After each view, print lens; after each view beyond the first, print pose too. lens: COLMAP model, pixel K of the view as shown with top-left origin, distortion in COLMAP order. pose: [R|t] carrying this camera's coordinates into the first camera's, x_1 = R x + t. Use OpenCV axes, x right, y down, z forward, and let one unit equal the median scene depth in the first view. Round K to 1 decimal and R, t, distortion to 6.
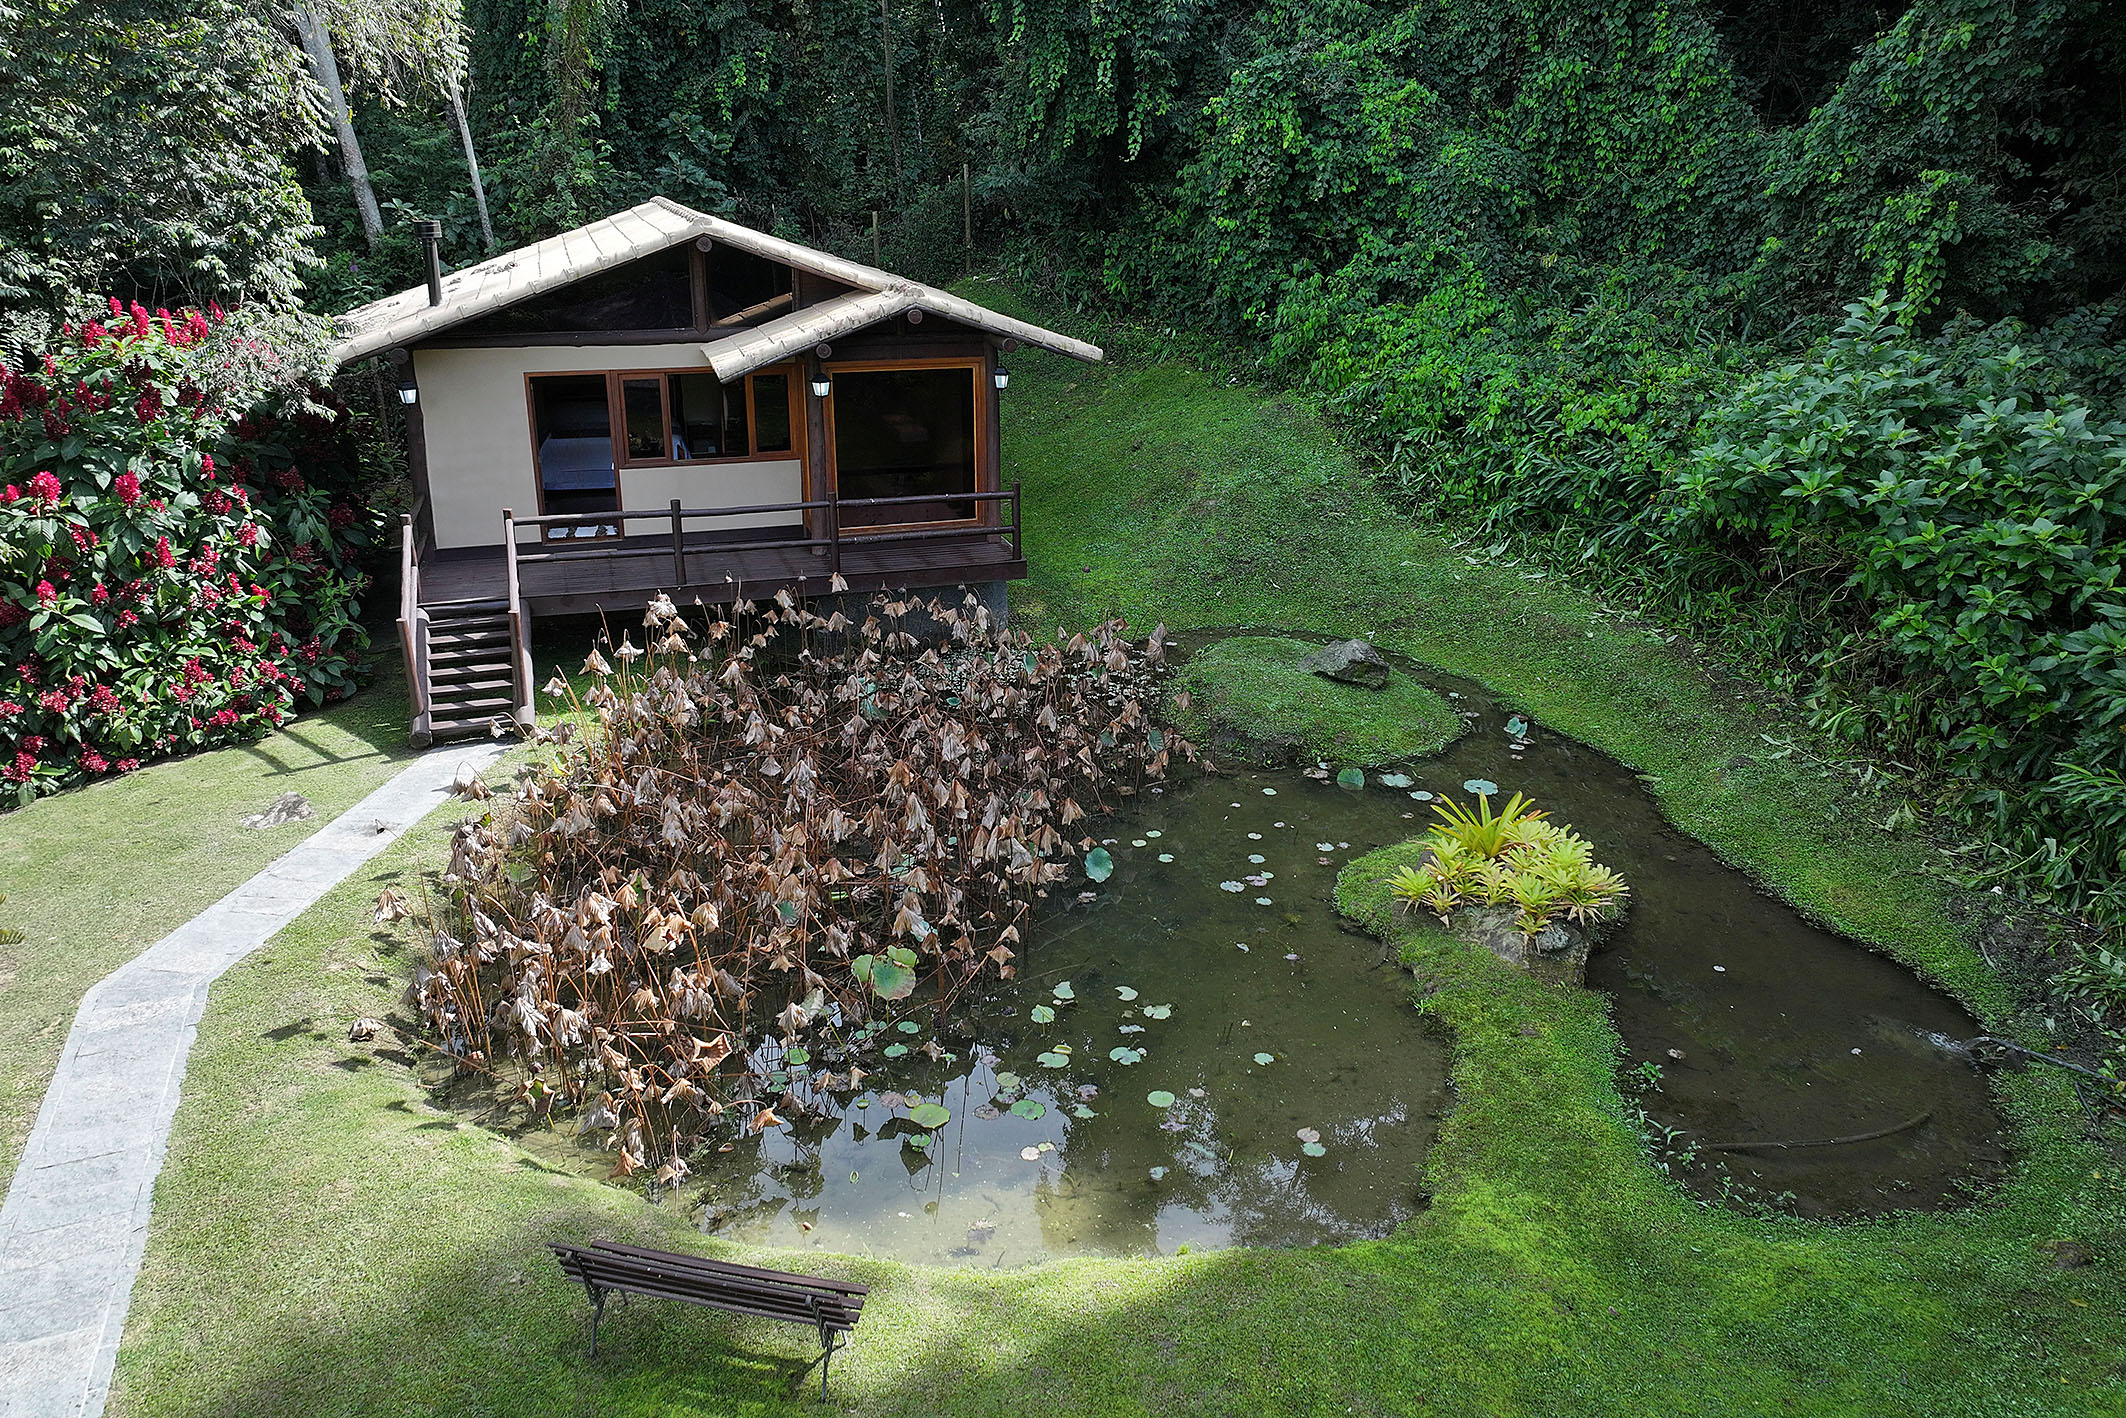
lens RADIAL K [[1730.6, 0, 1063.0], [0, 1730.6, 709.0], [0, 0, 1]] dist [0.008588, 0.003075]
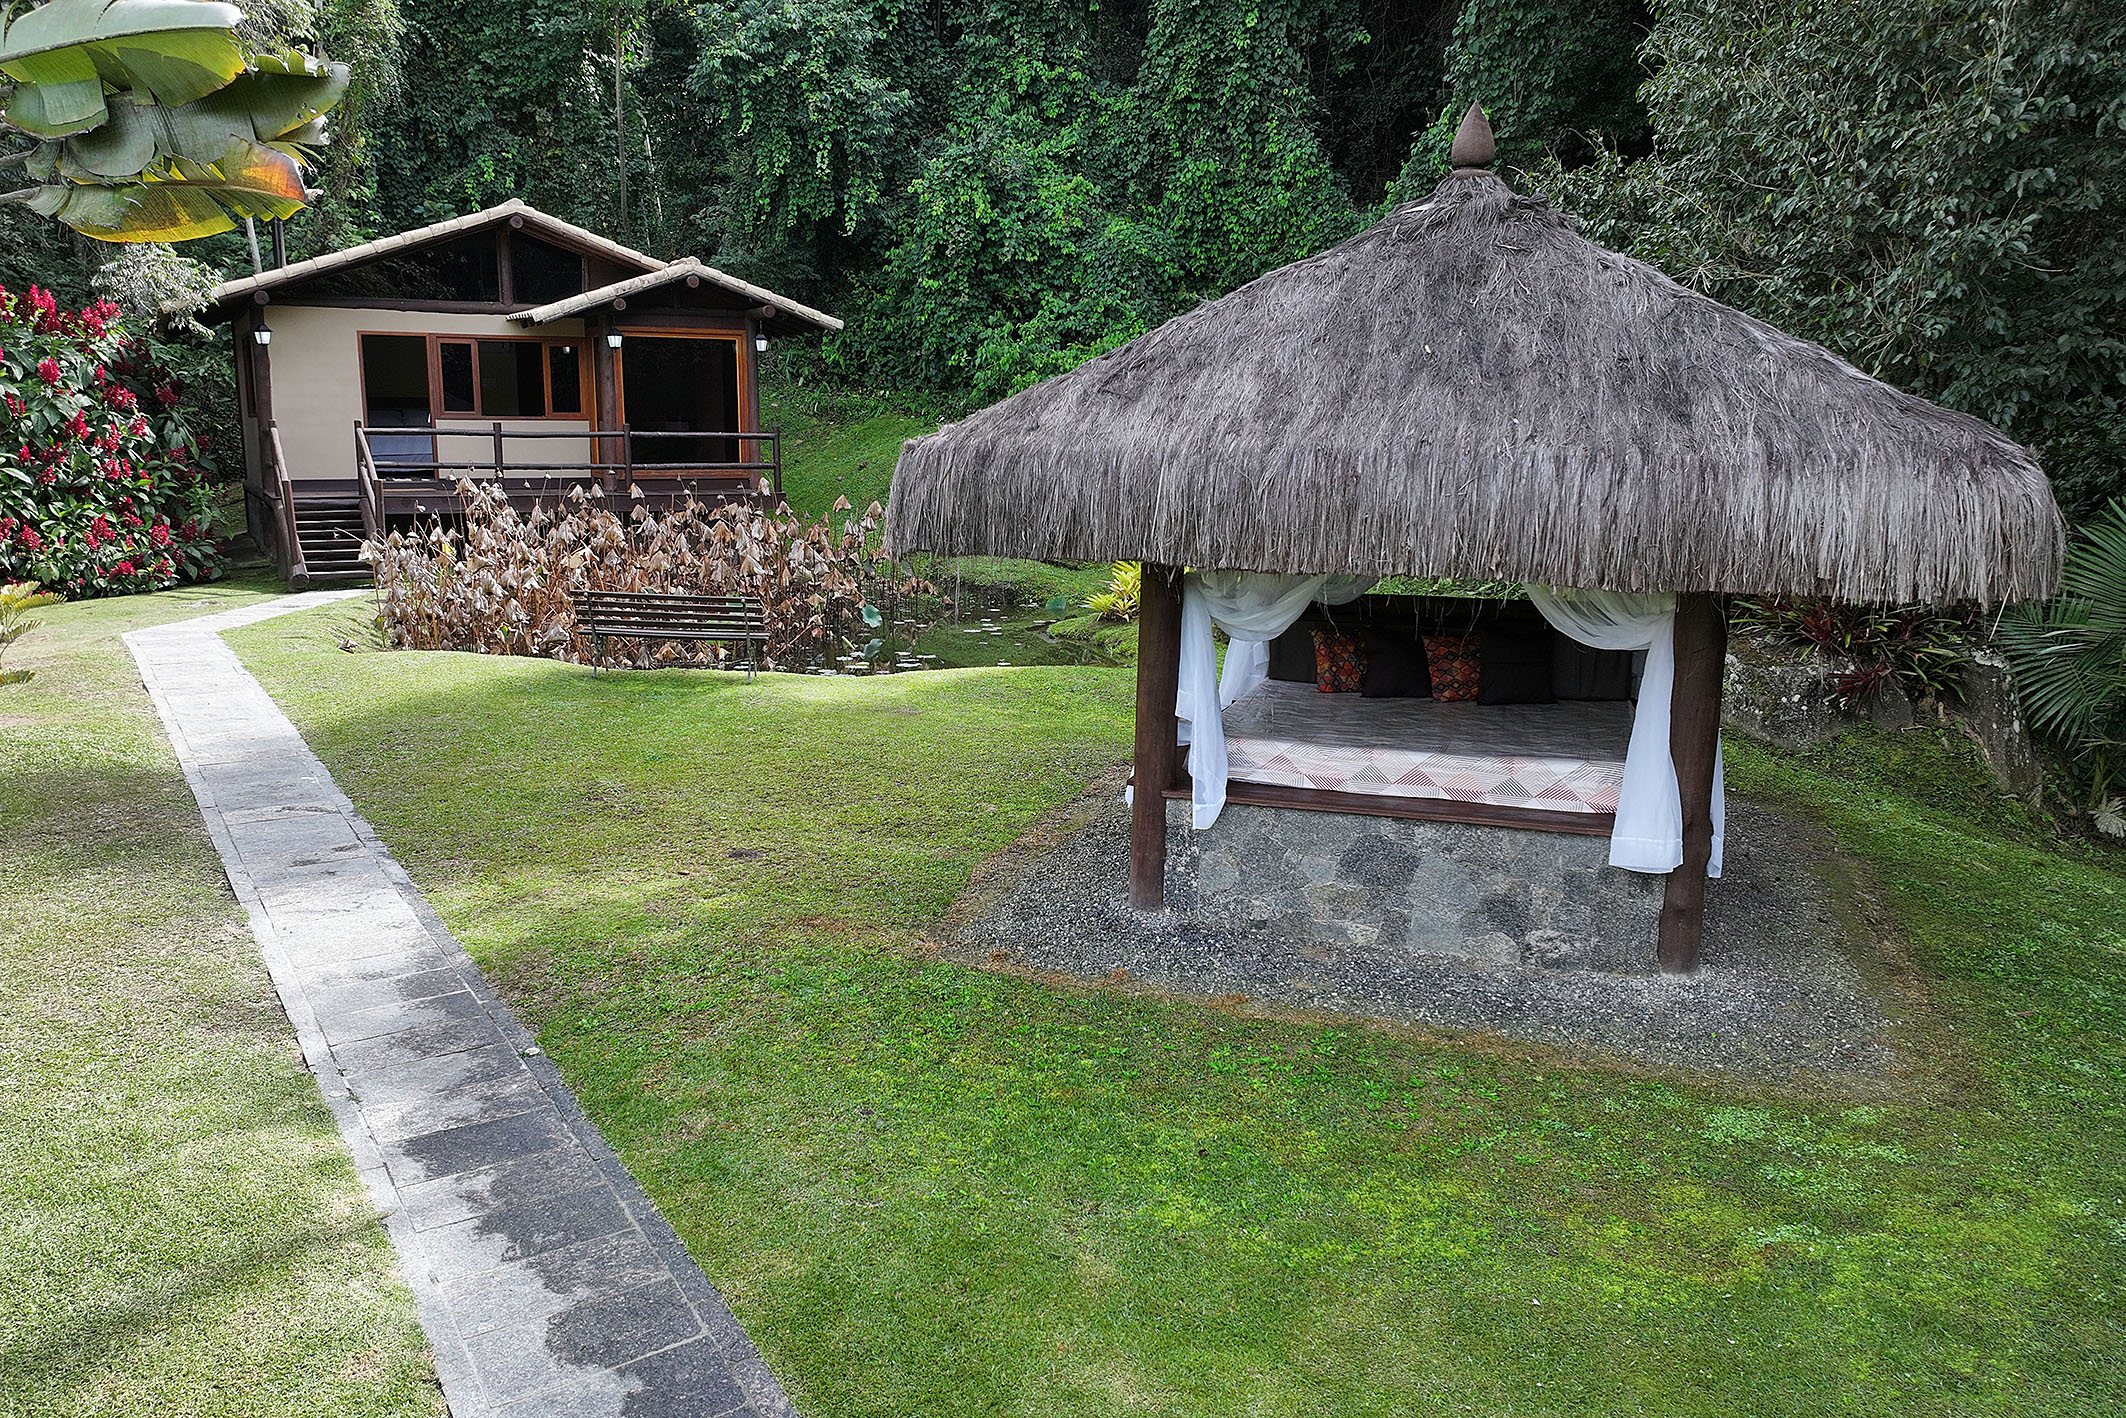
lens RADIAL K [[1730.6, 0, 1063.0], [0, 1730.6, 709.0], [0, 0, 1]] dist [0.008588, 0.003075]
pose [[0.984716, -0.032162, 0.171170, -0.028662], [0.050688, 0.993181, -0.104988, 0.136917], [-0.166626, 0.112060, 0.979632, -0.141892]]
